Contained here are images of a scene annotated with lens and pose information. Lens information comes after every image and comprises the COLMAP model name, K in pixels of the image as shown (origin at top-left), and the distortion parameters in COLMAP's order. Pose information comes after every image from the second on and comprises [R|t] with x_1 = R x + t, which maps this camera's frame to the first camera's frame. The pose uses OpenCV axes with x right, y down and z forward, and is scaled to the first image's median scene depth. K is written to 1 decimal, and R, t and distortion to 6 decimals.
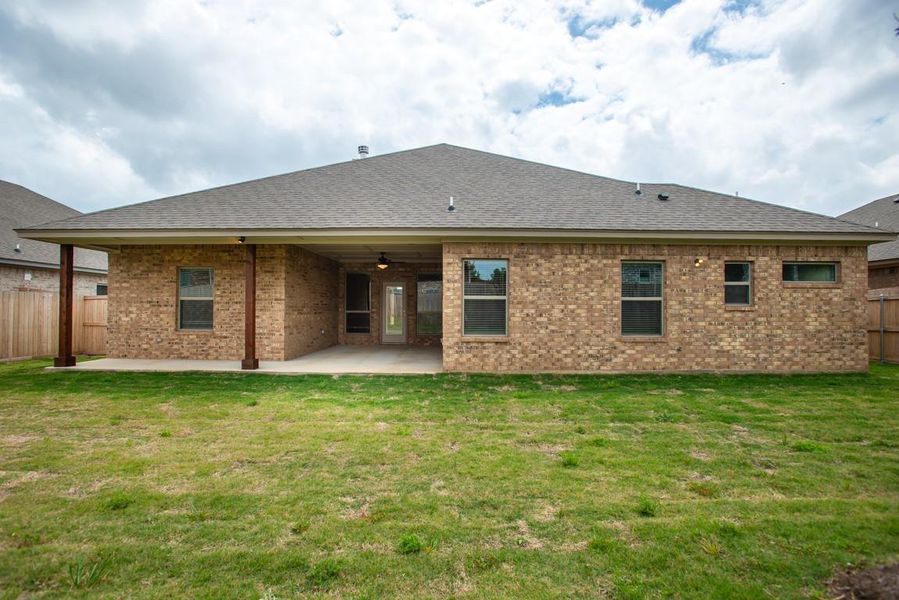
lens RADIAL K [[448.2, 0, 475.2], [0, 448.2, 301.8], [0, 0, 1]] dist [-0.055859, 0.020205]
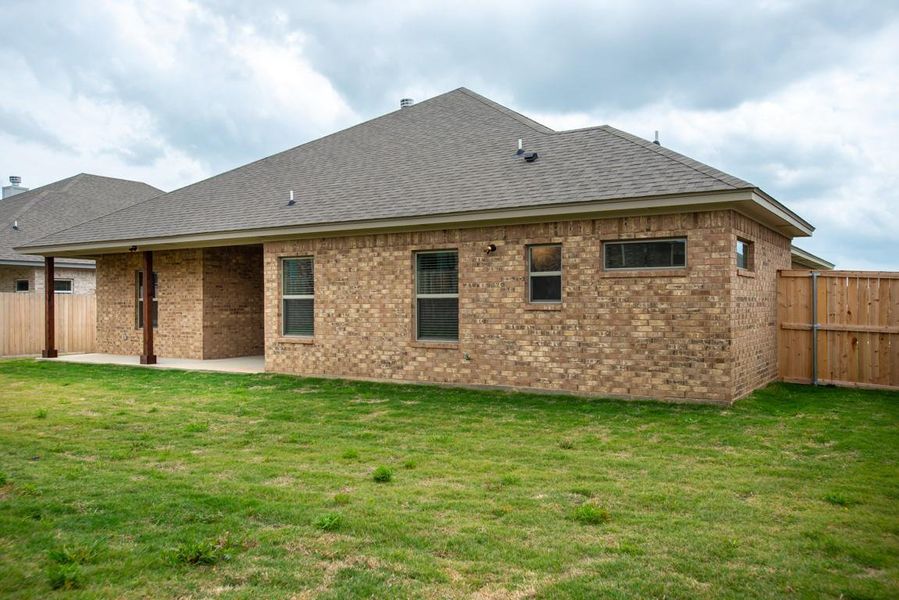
lens RADIAL K [[767.9, 0, 472.4], [0, 767.9, 301.8], [0, 0, 1]] dist [0.017321, 0.051101]
pose [[0.835345, -0.008329, -0.549663, 1.216799], [0.017635, 0.999777, 0.011652, -0.011651], [0.549444, -0.019427, 0.835305, -0.163120]]
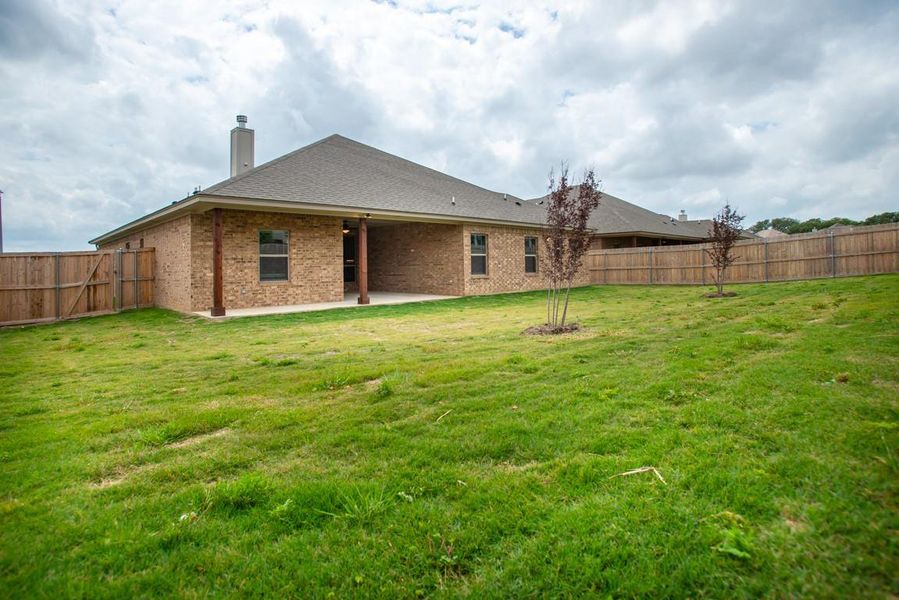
lens RADIAL K [[437.4, 0, 489.8], [0, 437.4, 253.1], [0, 0, 1]] dist [-0.042844, 0.008220]
pose [[0.700704, 0.002854, 0.713446, -1.219663], [0.009249, 0.999872, -0.013084, 0.007143], [-0.713392, 0.015766, 0.700588, -0.299902]]
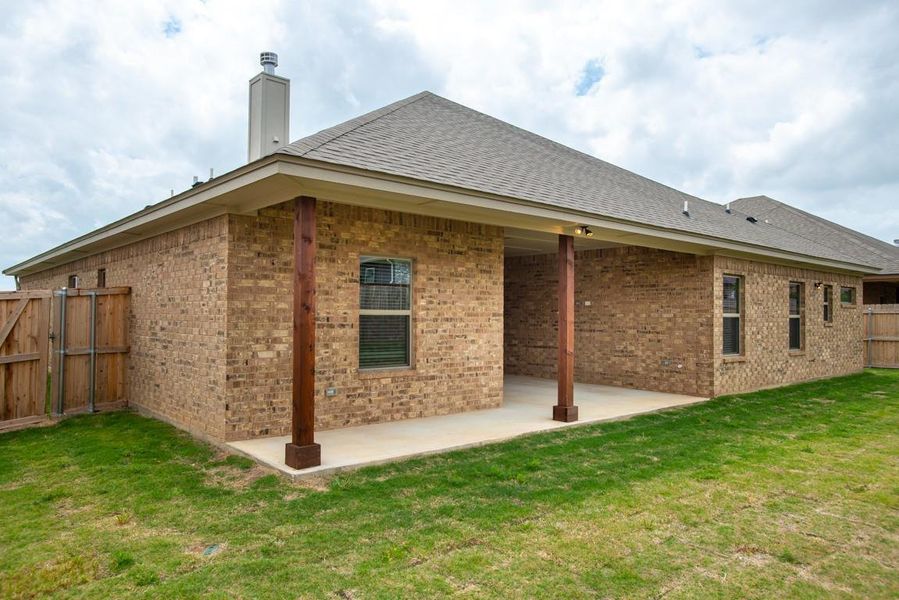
lens RADIAL K [[583.5, 0, 471.6], [0, 583.5, 306.3], [0, 0, 1]] dist [-0.017805, 0.020211]
pose [[0.760463, 0.011447, 0.649280, -1.178964], [-0.018045, 0.999831, 0.003509, -0.022898], [-0.649130, -0.014384, 0.760541, 0.413886]]
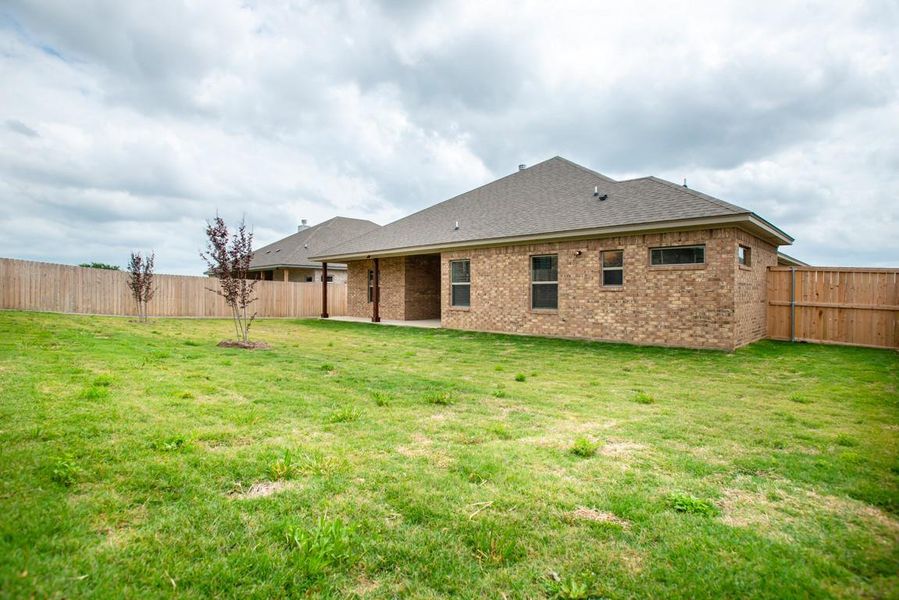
lens RADIAL K [[484.6, 0, 457.7], [0, 484.6, 295.0], [0, 0, 1]] dist [-0.040594, 0.010885]
pose [[0.705938, 0.000583, -0.708274, 1.245921], [0.012806, 0.999826, 0.013587, 0.007519], [0.708158, -0.018661, 0.705807, -0.249759]]
